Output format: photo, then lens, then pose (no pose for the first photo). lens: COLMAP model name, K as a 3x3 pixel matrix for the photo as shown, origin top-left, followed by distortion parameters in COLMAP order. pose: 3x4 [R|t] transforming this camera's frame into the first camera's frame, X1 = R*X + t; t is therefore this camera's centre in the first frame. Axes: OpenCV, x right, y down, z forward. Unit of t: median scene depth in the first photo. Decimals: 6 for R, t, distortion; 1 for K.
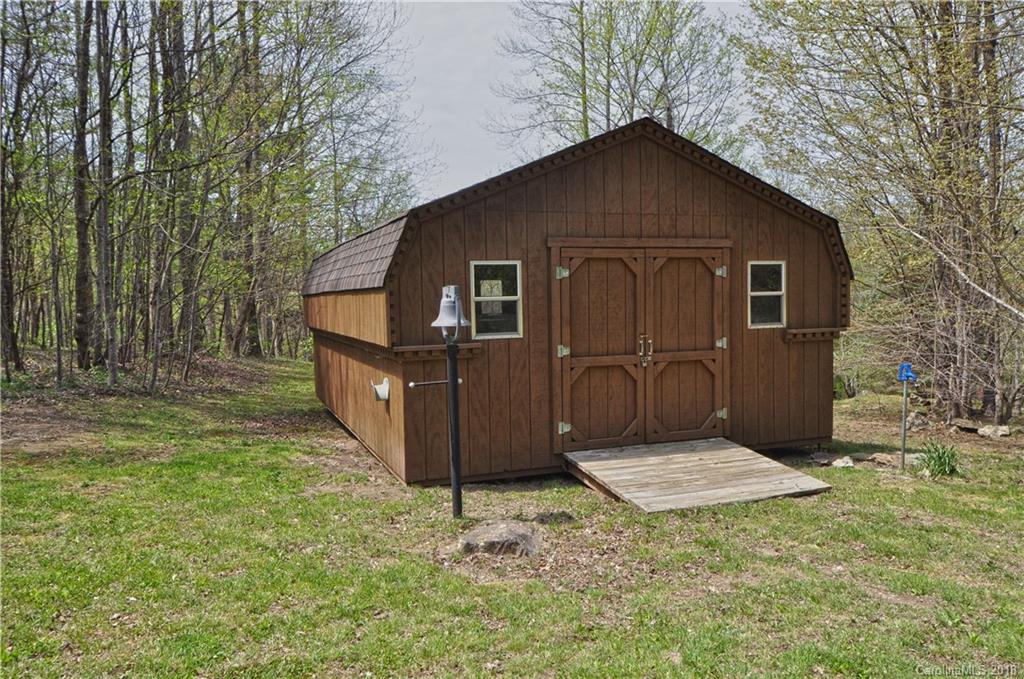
lens RADIAL K [[759.0, 0, 514.2], [0, 759.0, 338.7], [0, 0, 1]] dist [0.002152, -0.000350]
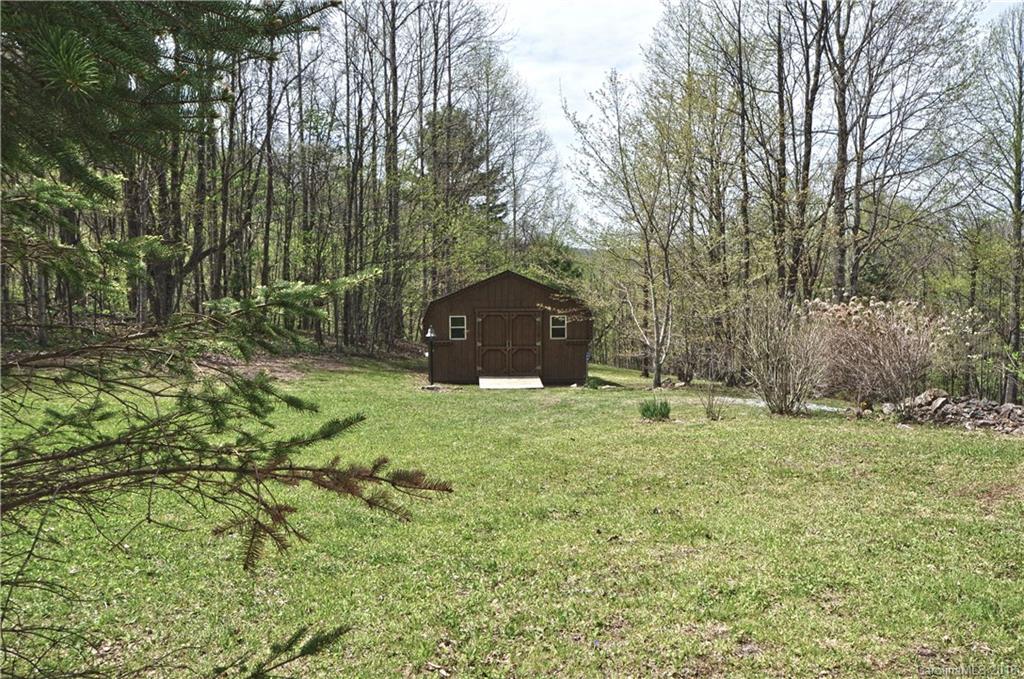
lens RADIAL K [[829.5, 0, 511.2], [0, 829.5, 339.2], [0, 0, 1]] dist [-0.001454, -0.000017]
pose [[0.948549, 0.036138, -0.314562, 0.939126], [-0.032815, 0.999336, 0.015856, -0.047013], [0.314926, -0.004718, 0.949105, -1.652976]]
